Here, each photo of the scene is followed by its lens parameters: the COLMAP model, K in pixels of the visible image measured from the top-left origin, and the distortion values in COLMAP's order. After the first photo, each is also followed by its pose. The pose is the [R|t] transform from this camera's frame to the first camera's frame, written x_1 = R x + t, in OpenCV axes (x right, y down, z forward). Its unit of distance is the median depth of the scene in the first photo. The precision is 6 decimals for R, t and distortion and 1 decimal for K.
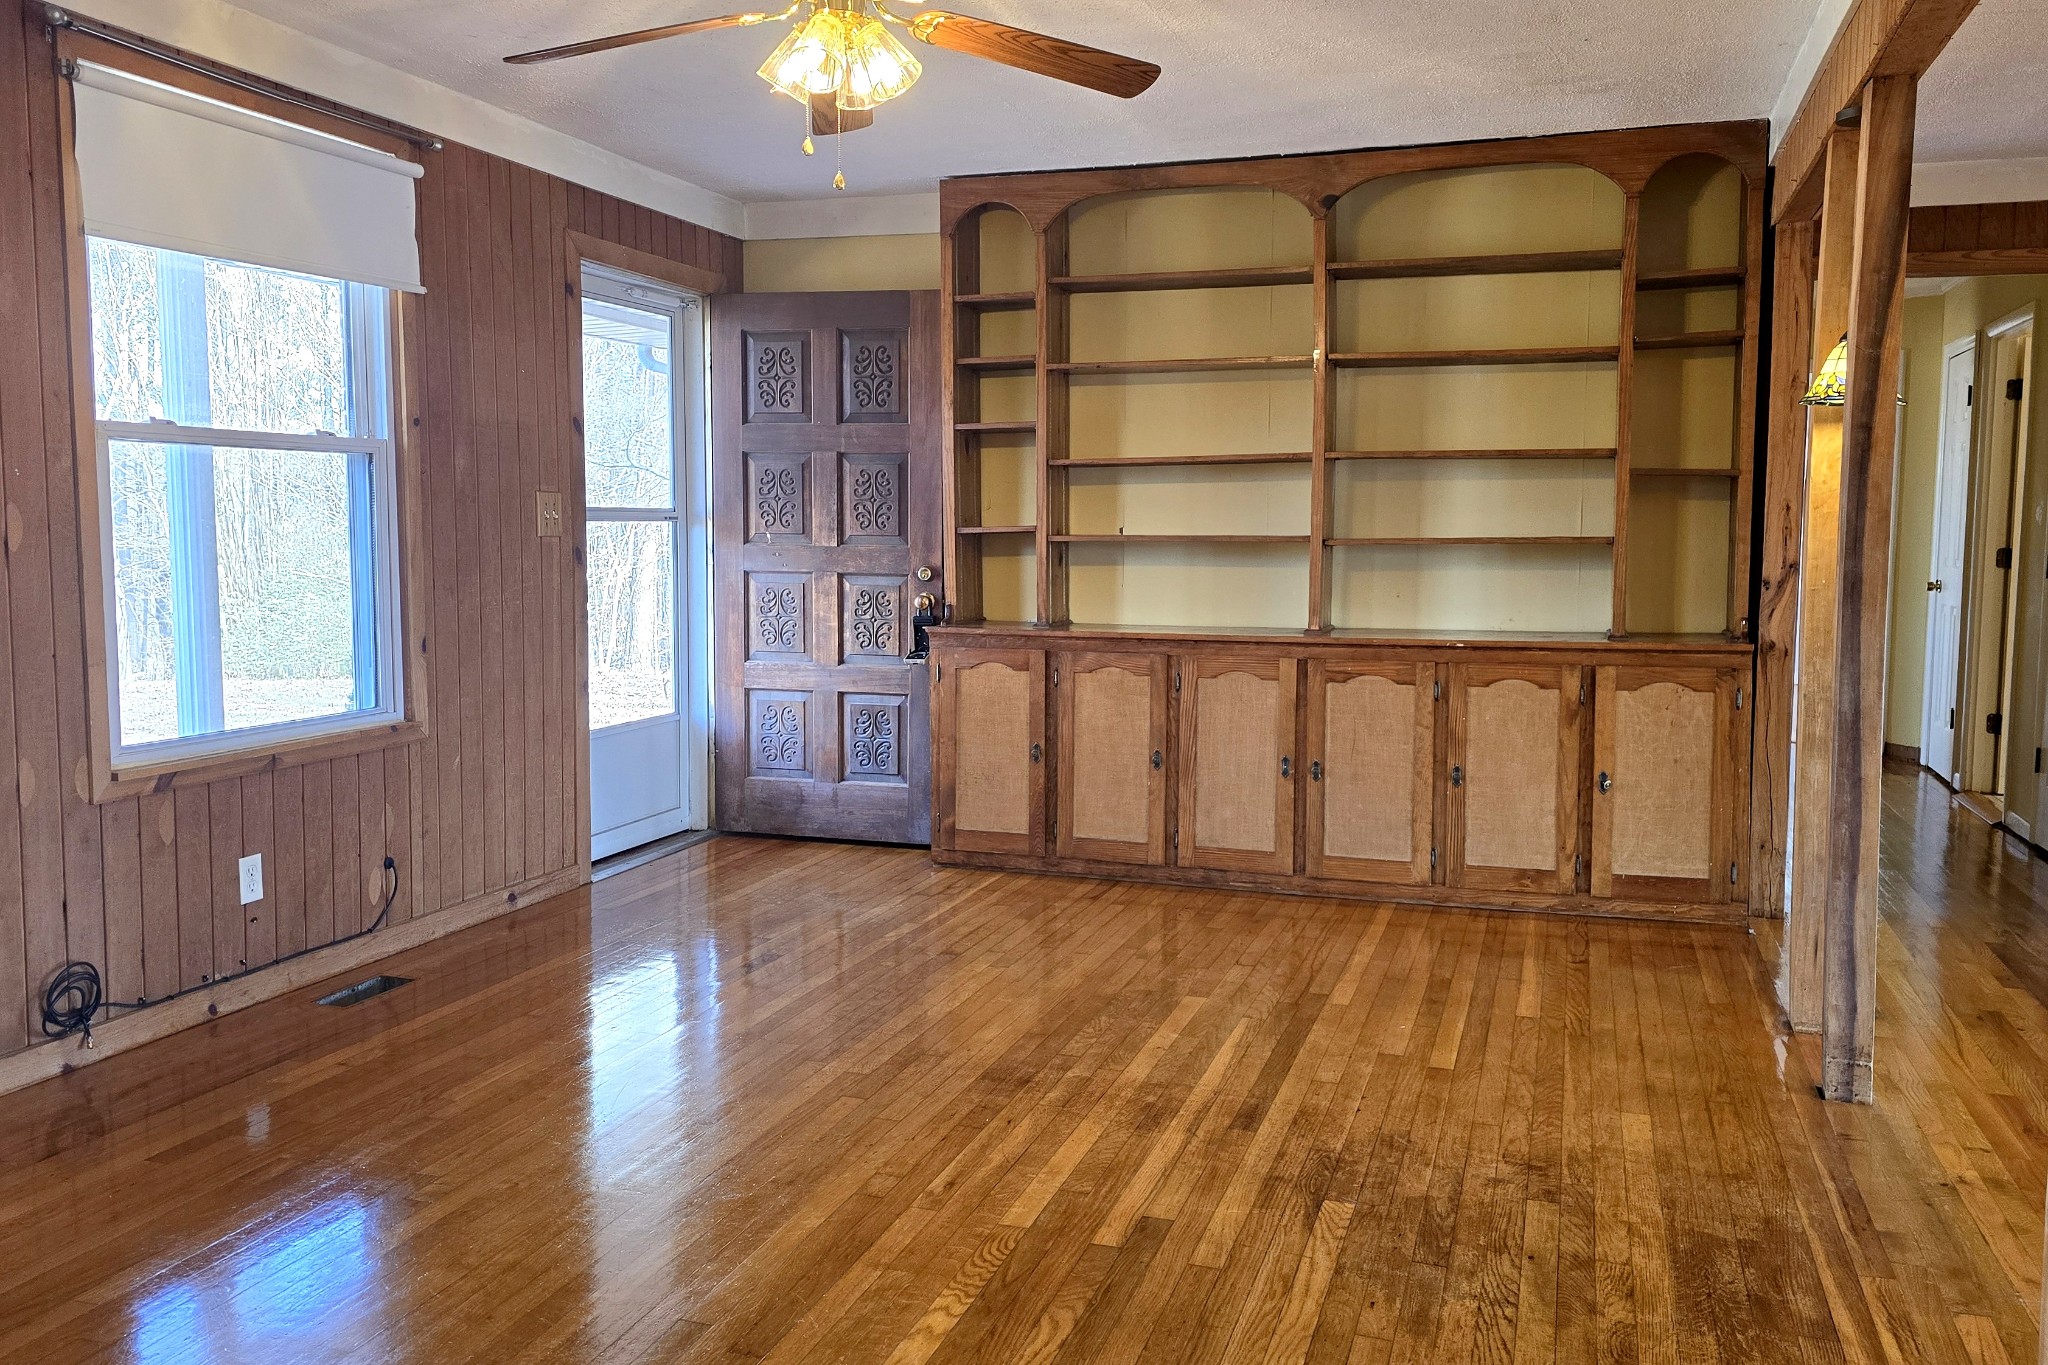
lens RADIAL K [[1758.4, 0, 1023.0], [0, 1758.4, 662.4], [0, 0, 1]] dist [0.094446, -0.037513]
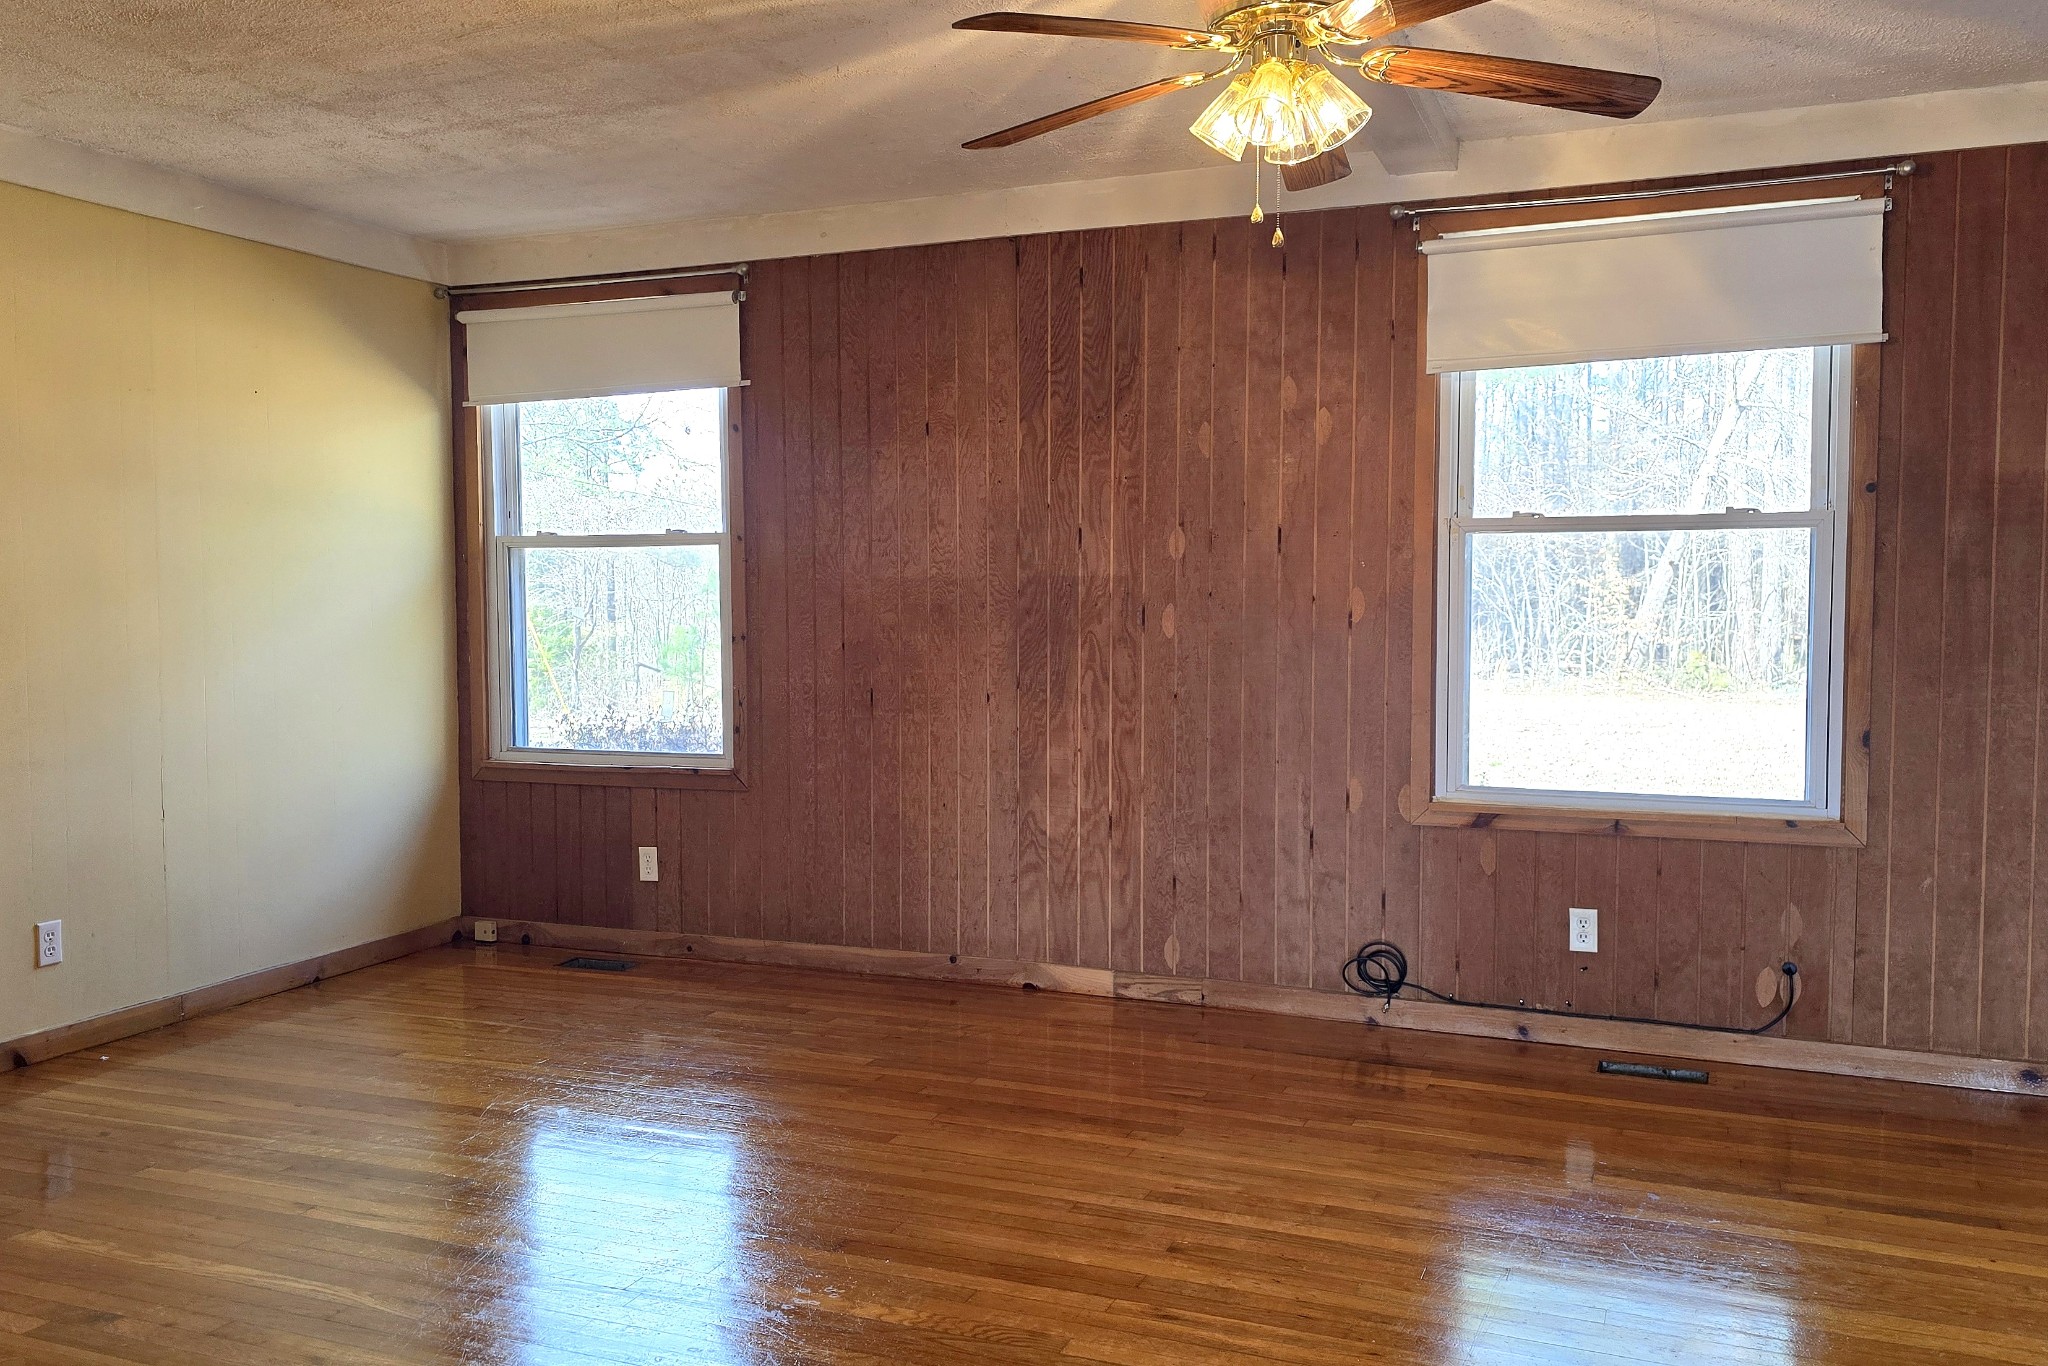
lens RADIAL K [[1820.6, 0, 1027.4], [0, 1820.6, 696.1], [0, 0, 1]] dist [0.112228, -0.119531]
pose [[-0.094028, 0.047637, -0.994429, 0.736007], [-0.087364, 0.994606, 0.055906, -0.054822], [0.991729, 0.092134, -0.089359, 0.796338]]
